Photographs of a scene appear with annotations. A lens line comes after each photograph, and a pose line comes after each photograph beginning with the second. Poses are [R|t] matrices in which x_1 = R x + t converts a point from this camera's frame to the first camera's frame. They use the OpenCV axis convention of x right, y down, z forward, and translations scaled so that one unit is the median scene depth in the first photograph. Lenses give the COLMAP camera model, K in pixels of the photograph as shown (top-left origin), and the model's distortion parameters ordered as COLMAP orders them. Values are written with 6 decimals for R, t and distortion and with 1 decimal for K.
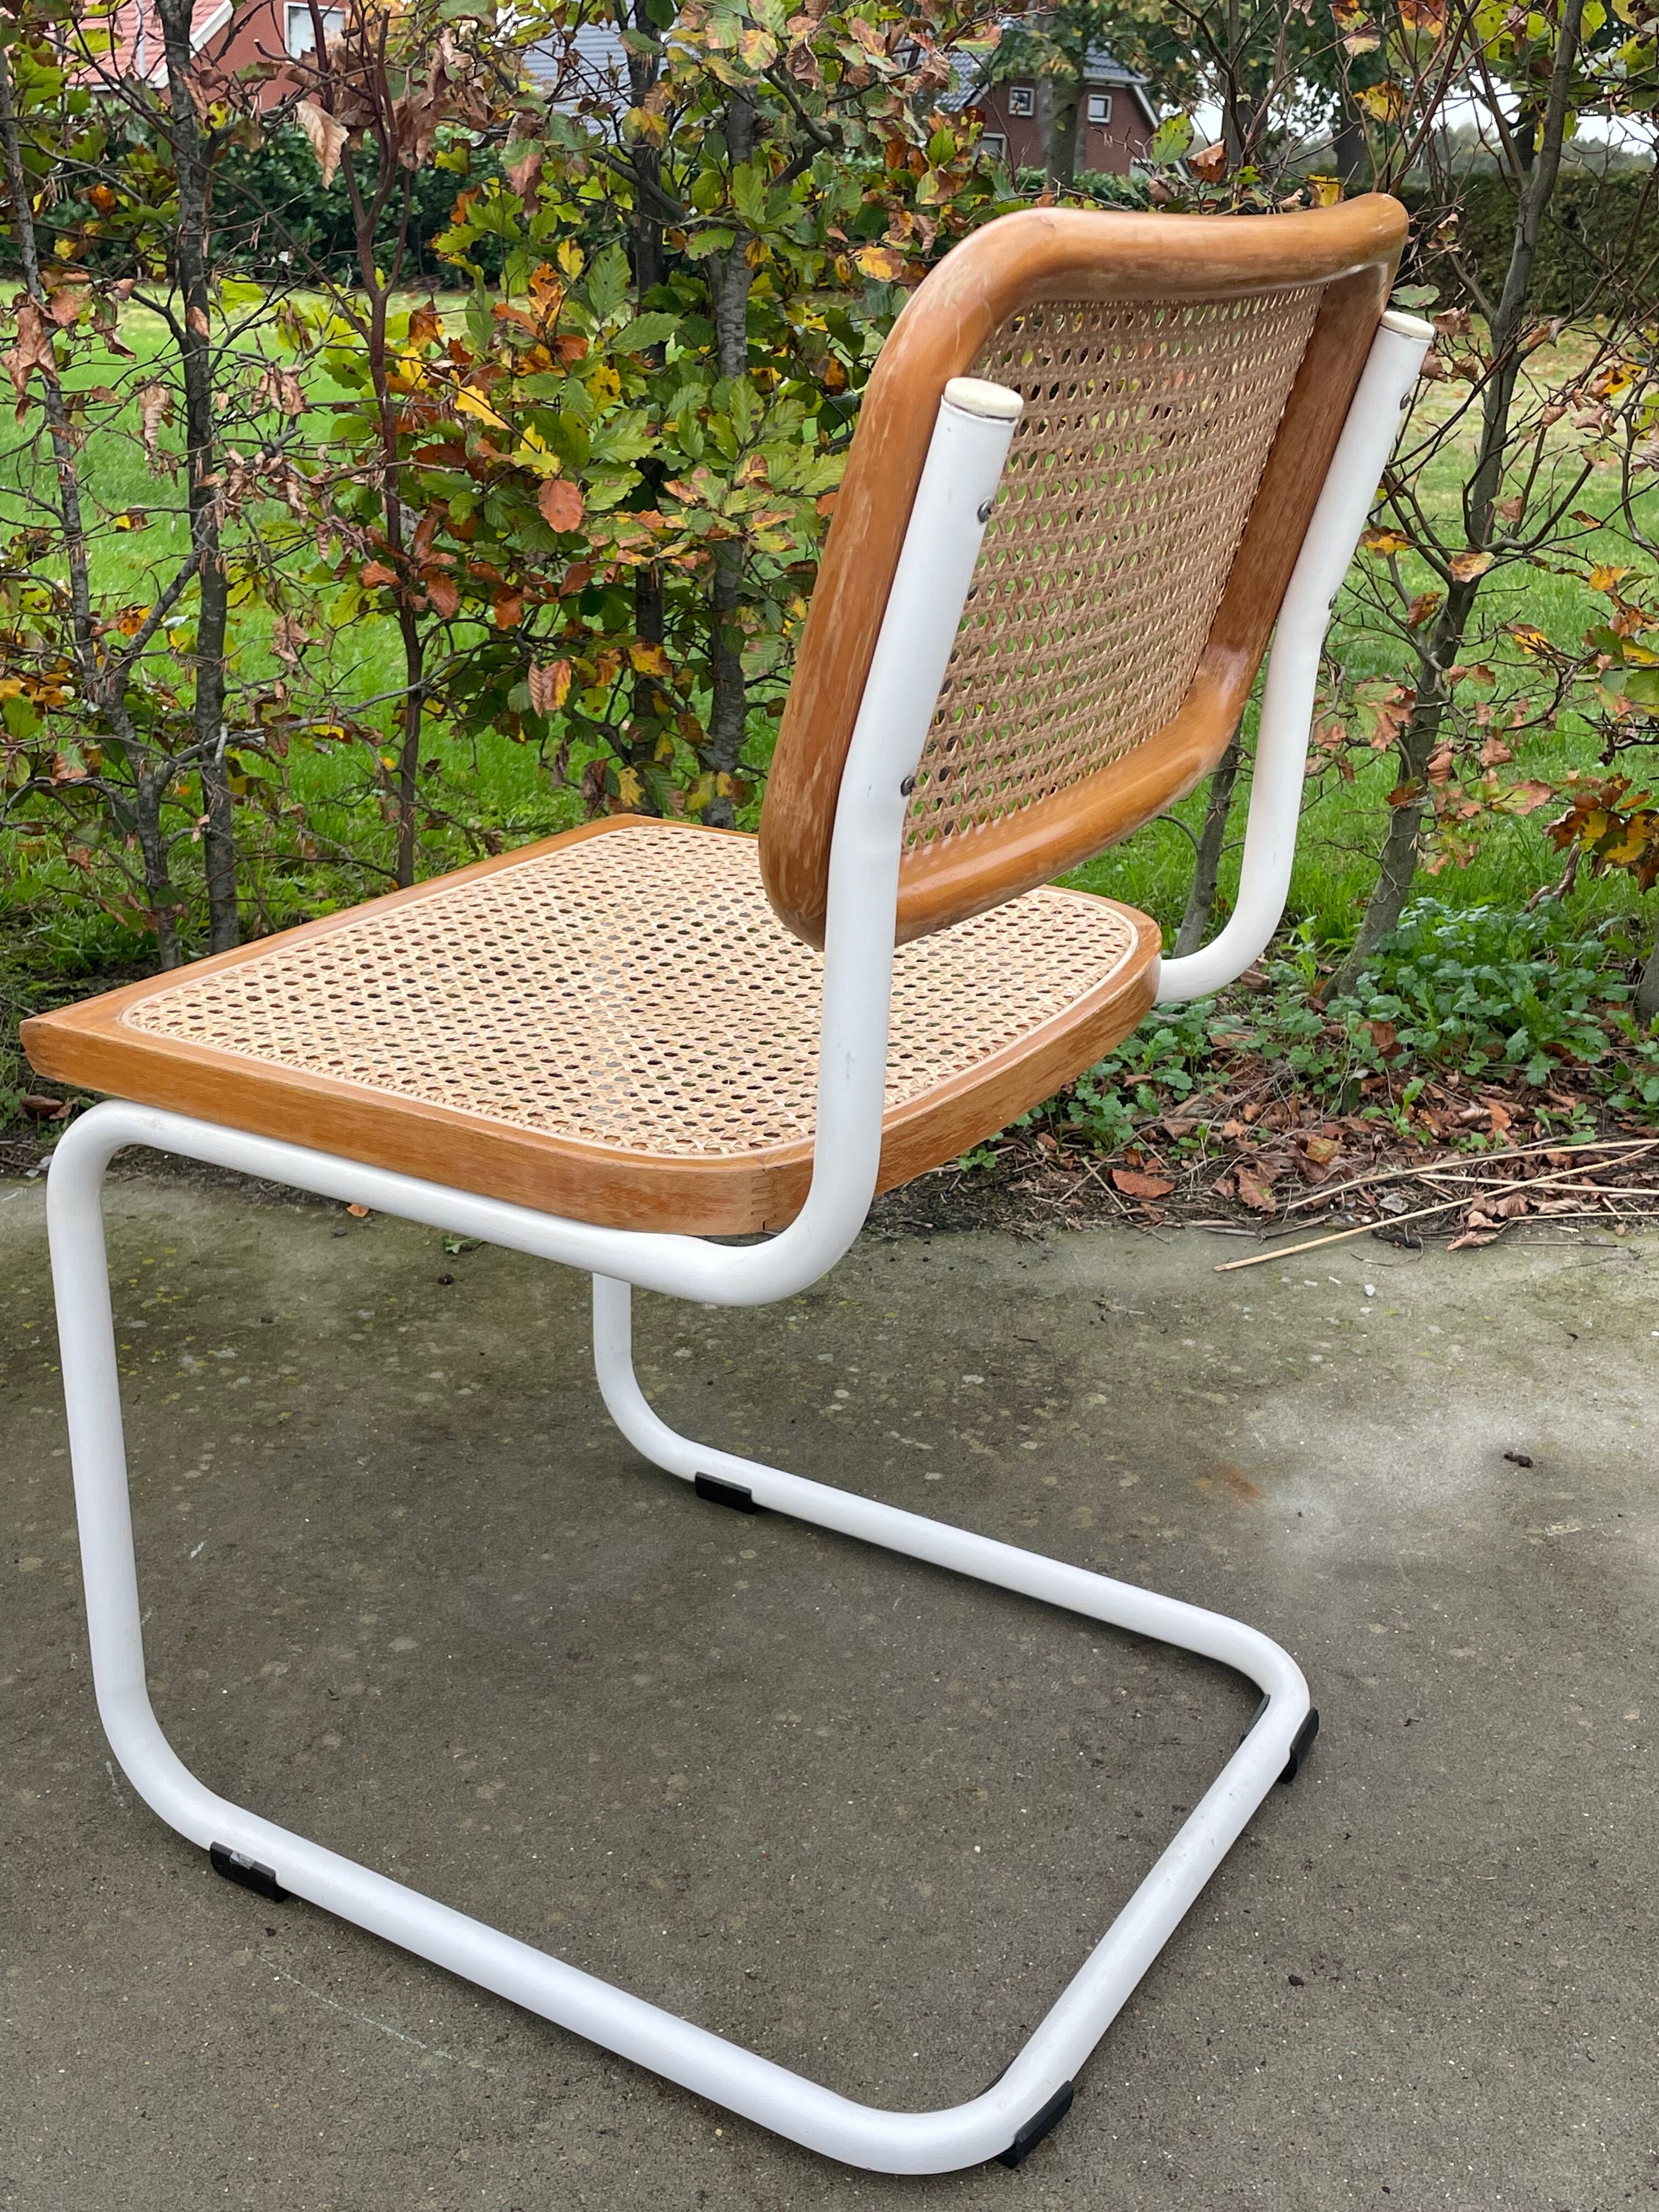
lens RADIAL K [[2416.6, 0, 810.4], [0, 2416.6, 1125.3], [0, 0, 1]] dist [0.114832, -0.198928]
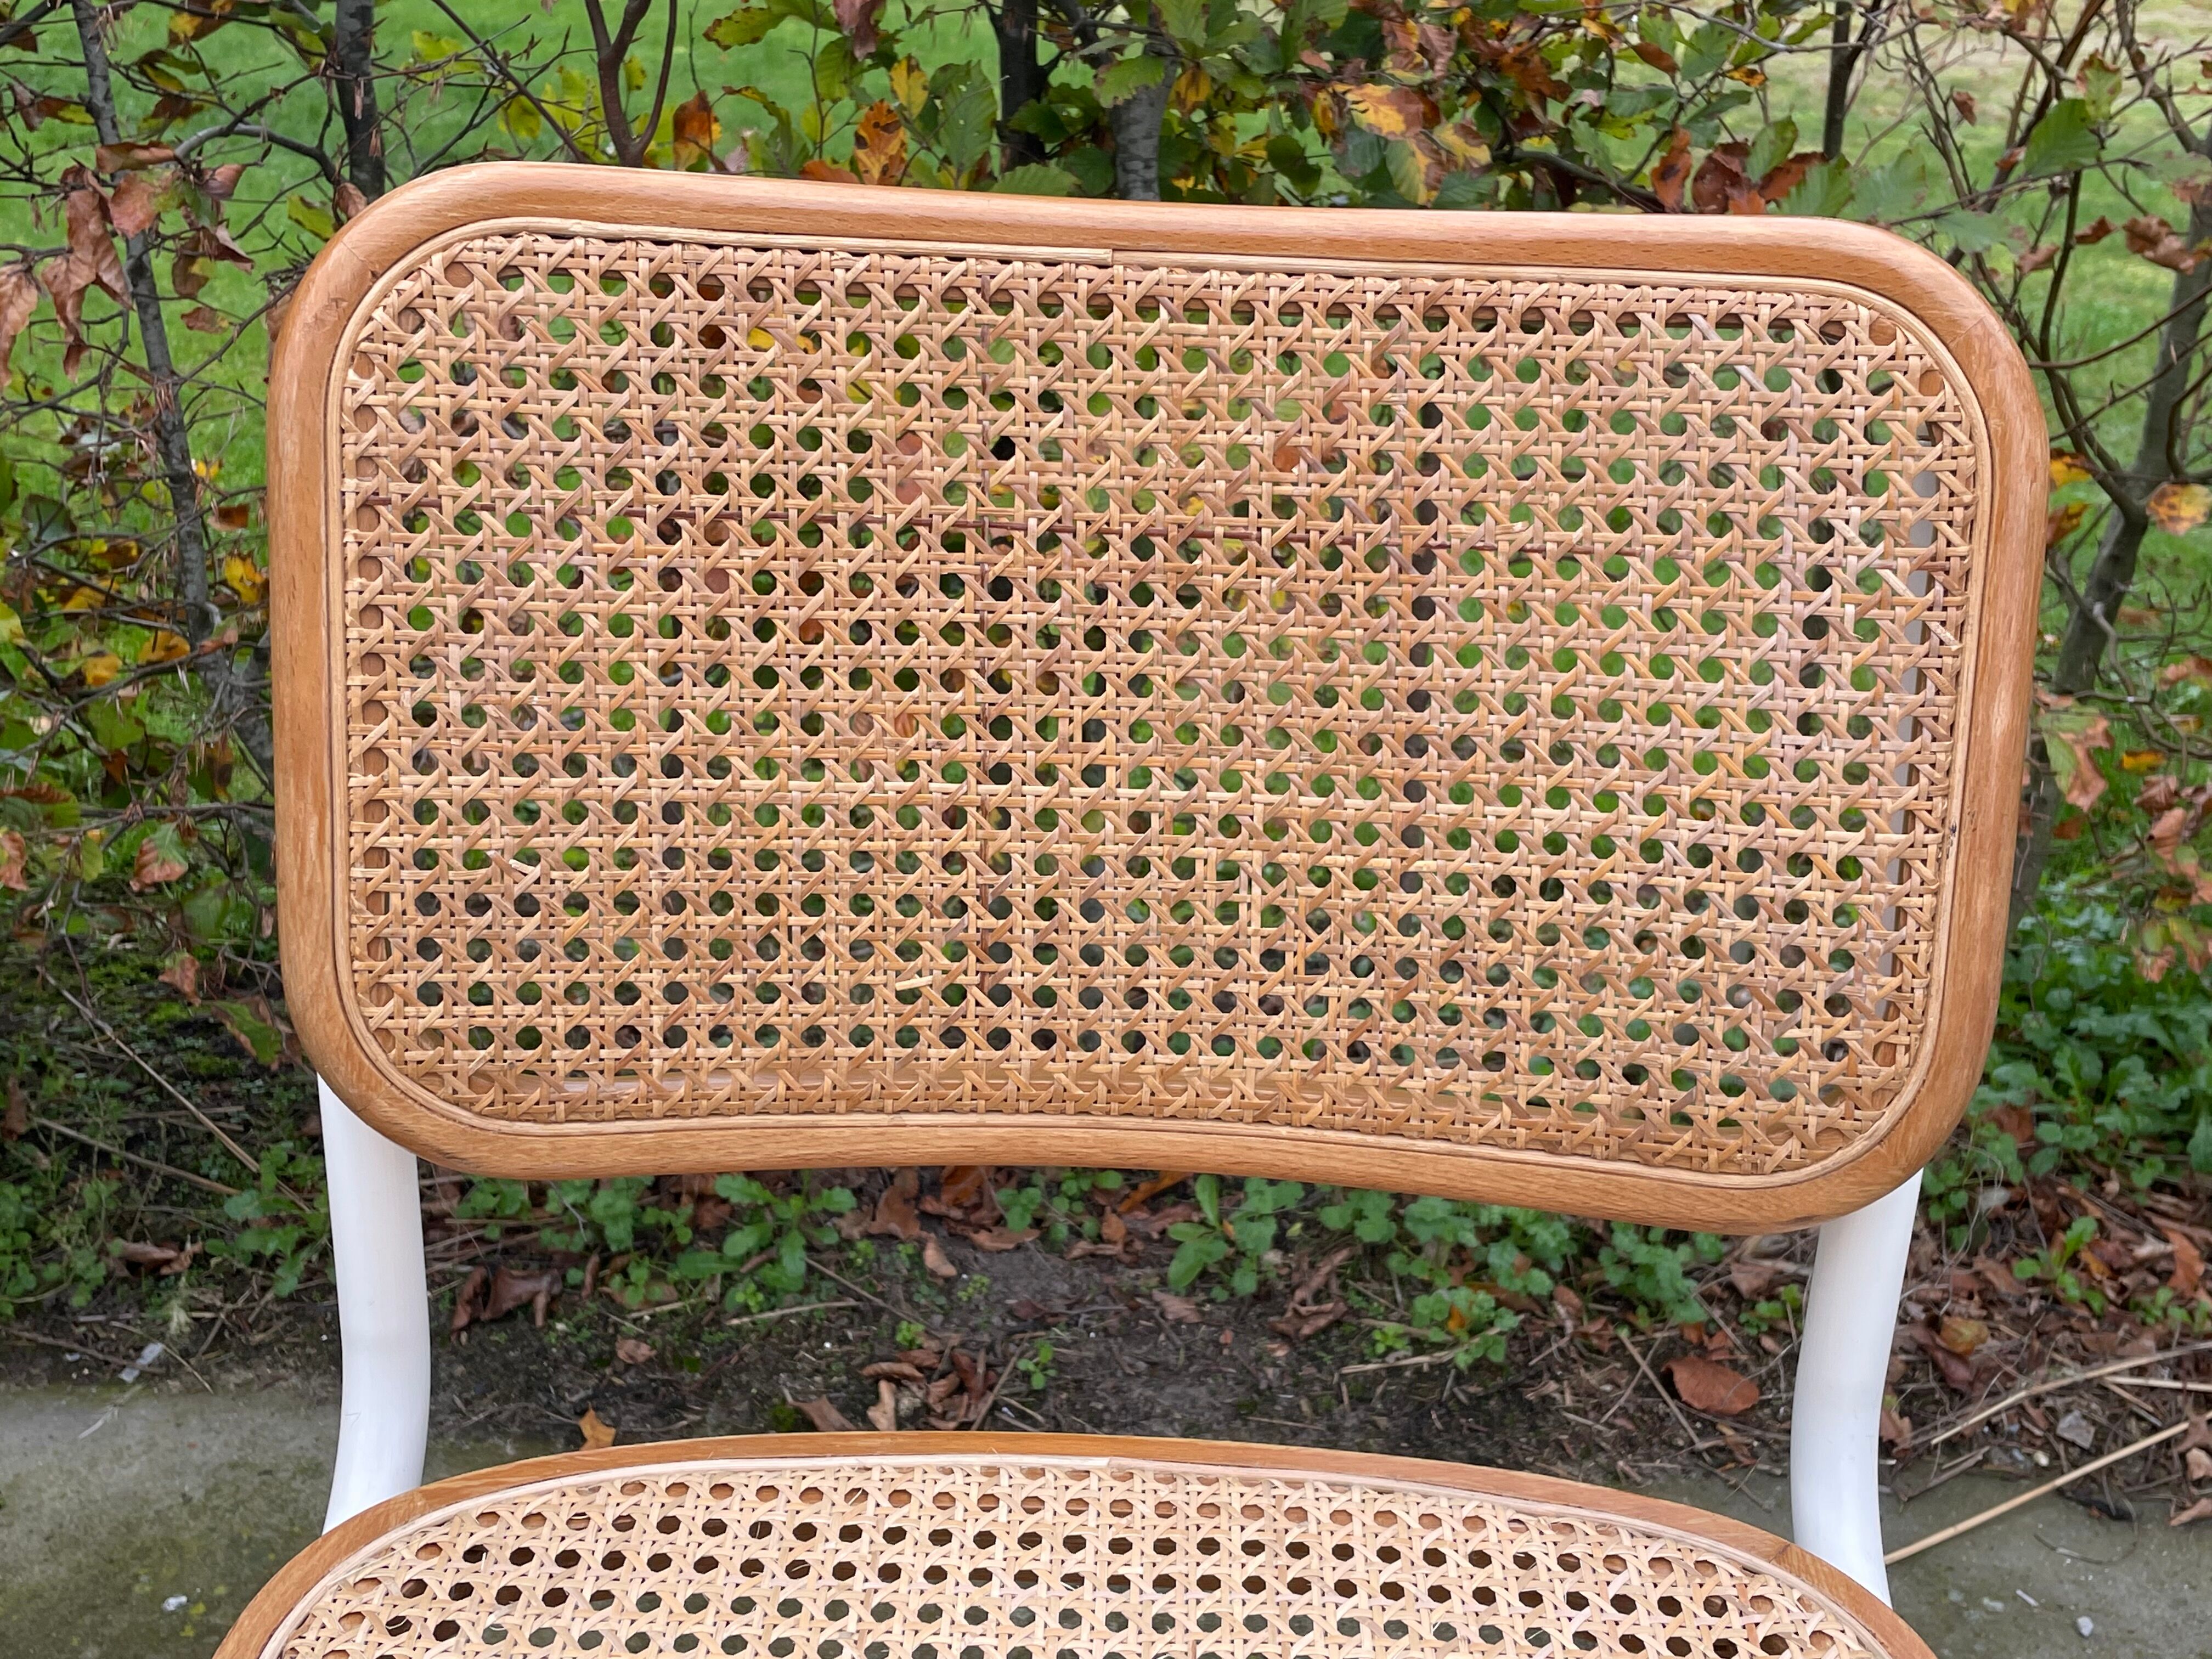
lens RADIAL K [[2417.5, 0, 1122.0], [0, 2417.5, 792.3], [0, 0, 1]] dist [0.108670, -0.180611]
pose [[0.999803, 0.005942, 0.018915, -0.063775], [-0.006571, 0.999422, 0.033367, -0.220668], [-0.018706, -0.033485, 0.999264, 0.384819]]
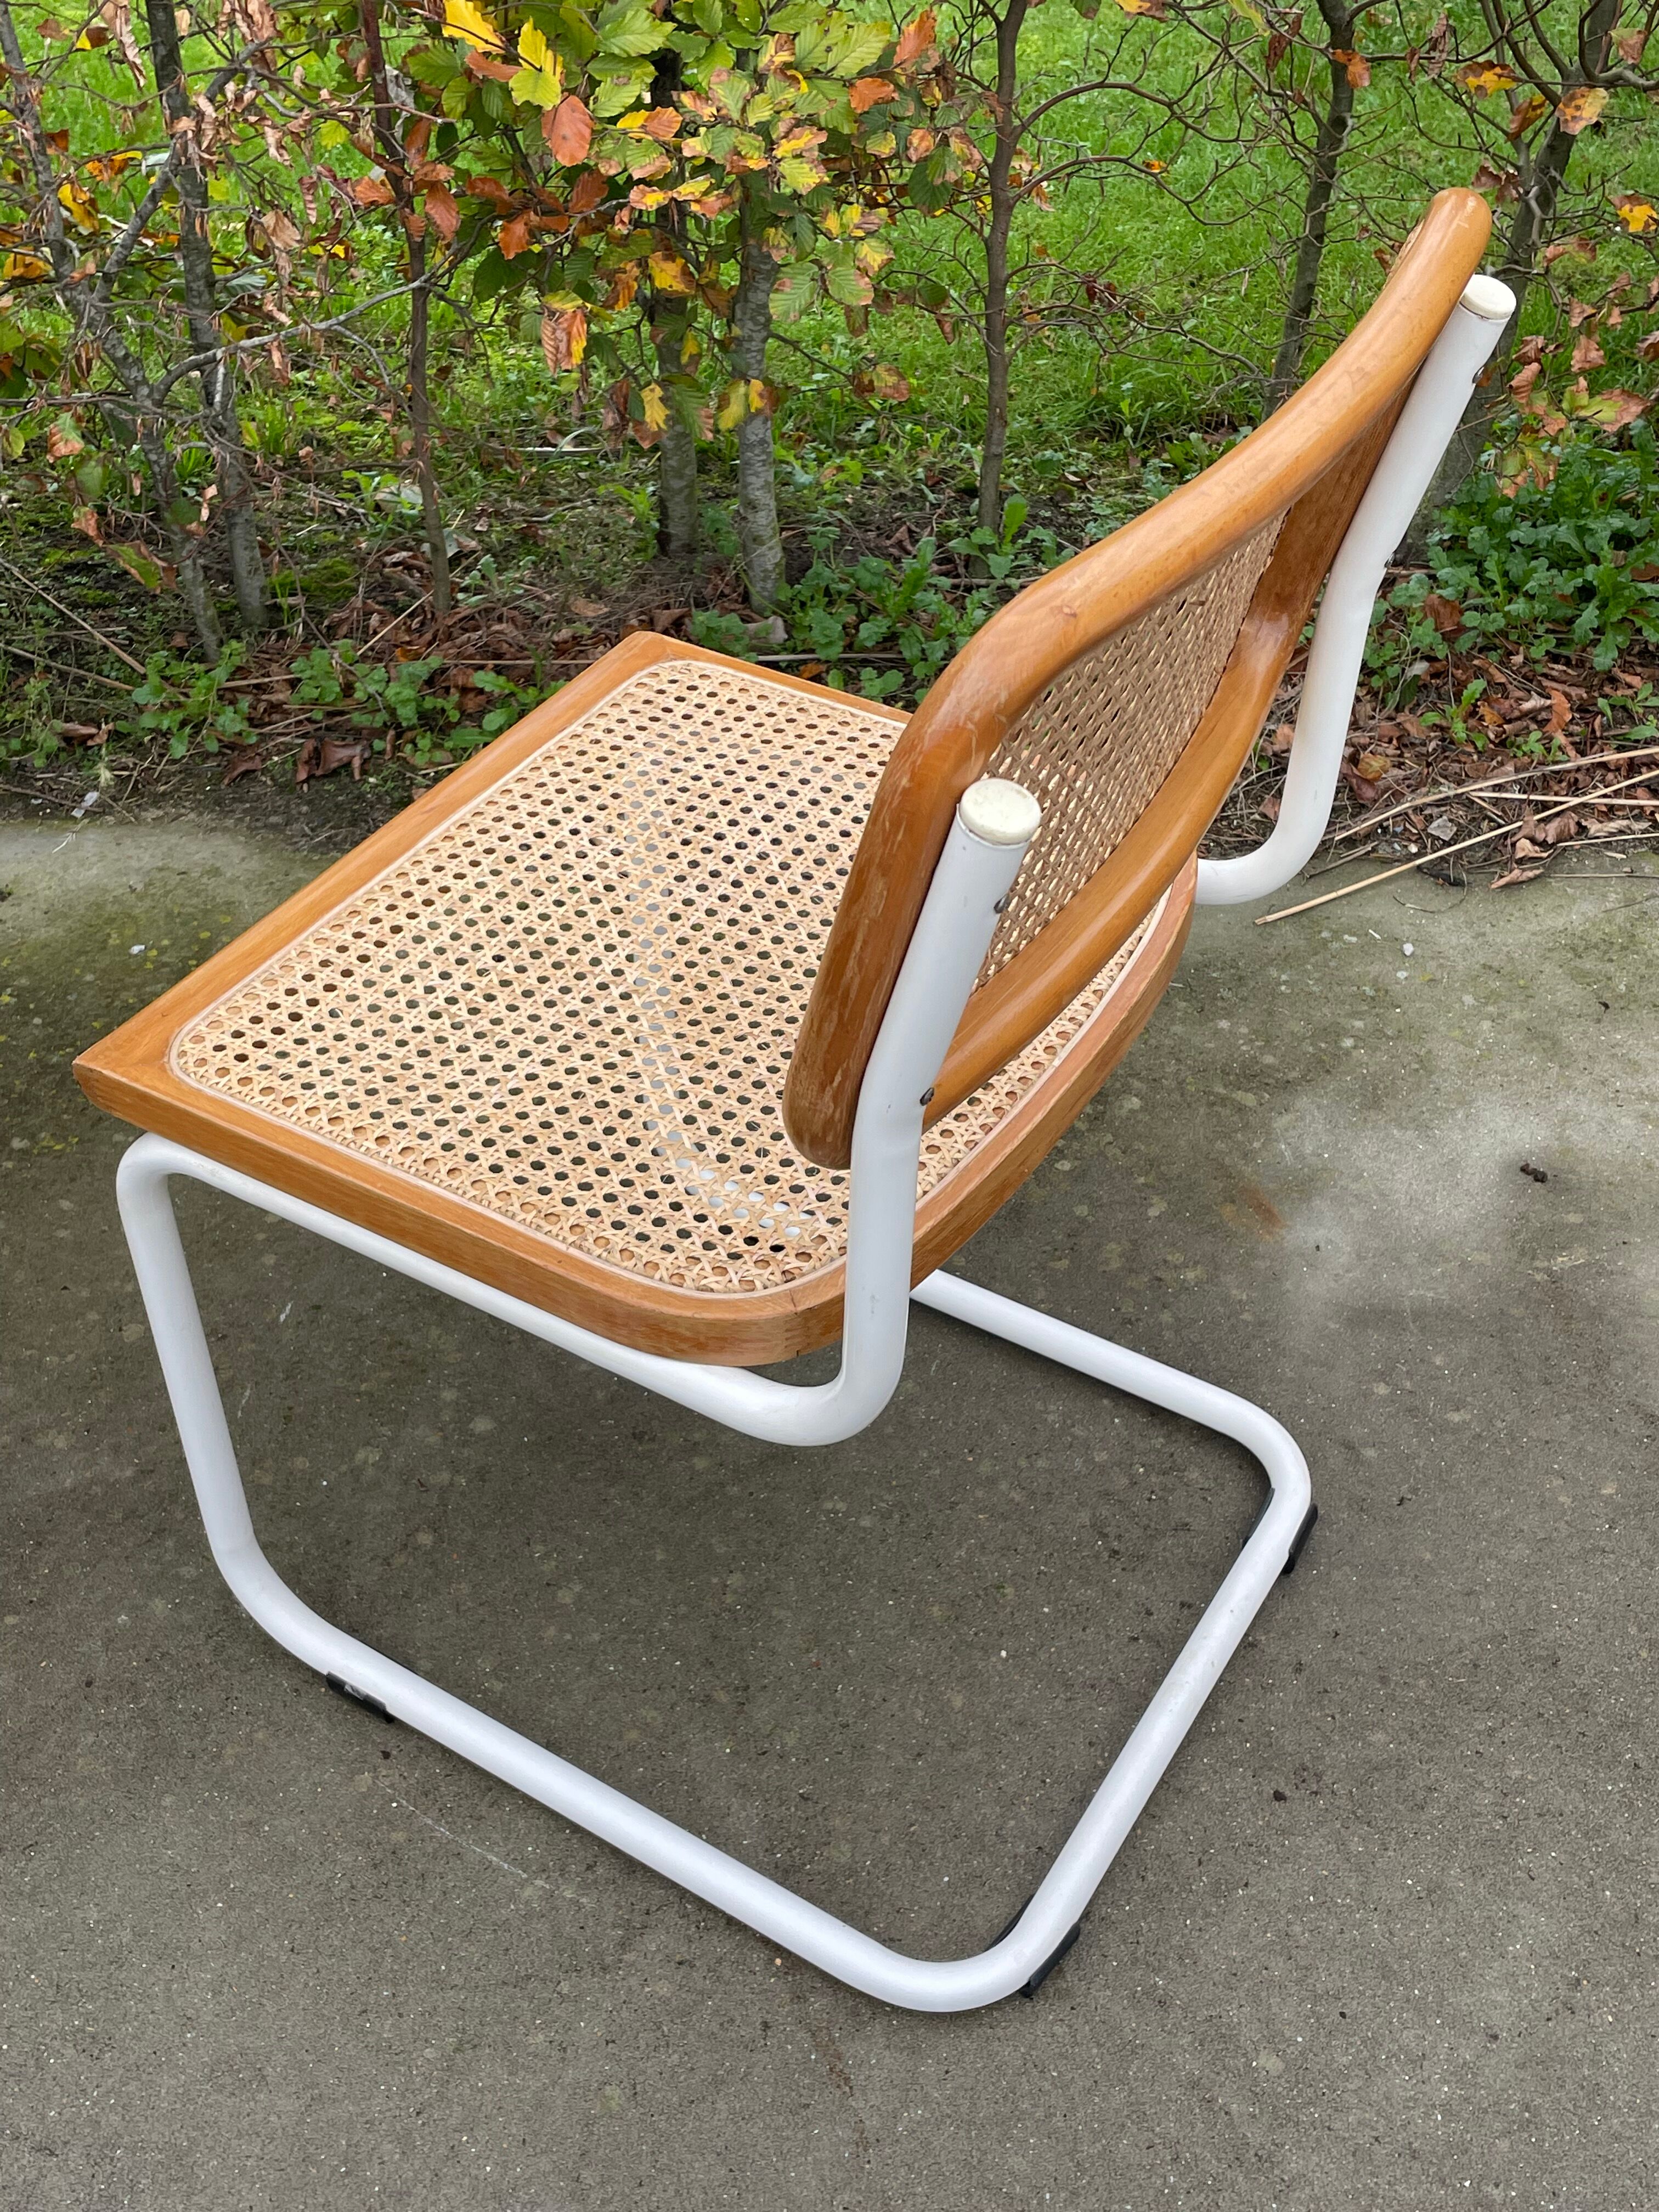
lens RADIAL K [[2413.7, 0, 812.2], [0, 2413.7, 1143.4], [0, 0, 1]] dist [0.124131, -0.234770]
pose [[0.999602, -0.011051, -0.025974, 0.009496], [0.019390, 0.937542, 0.347330, -0.250886], [0.020513, -0.347695, 0.937383, 0.023669]]
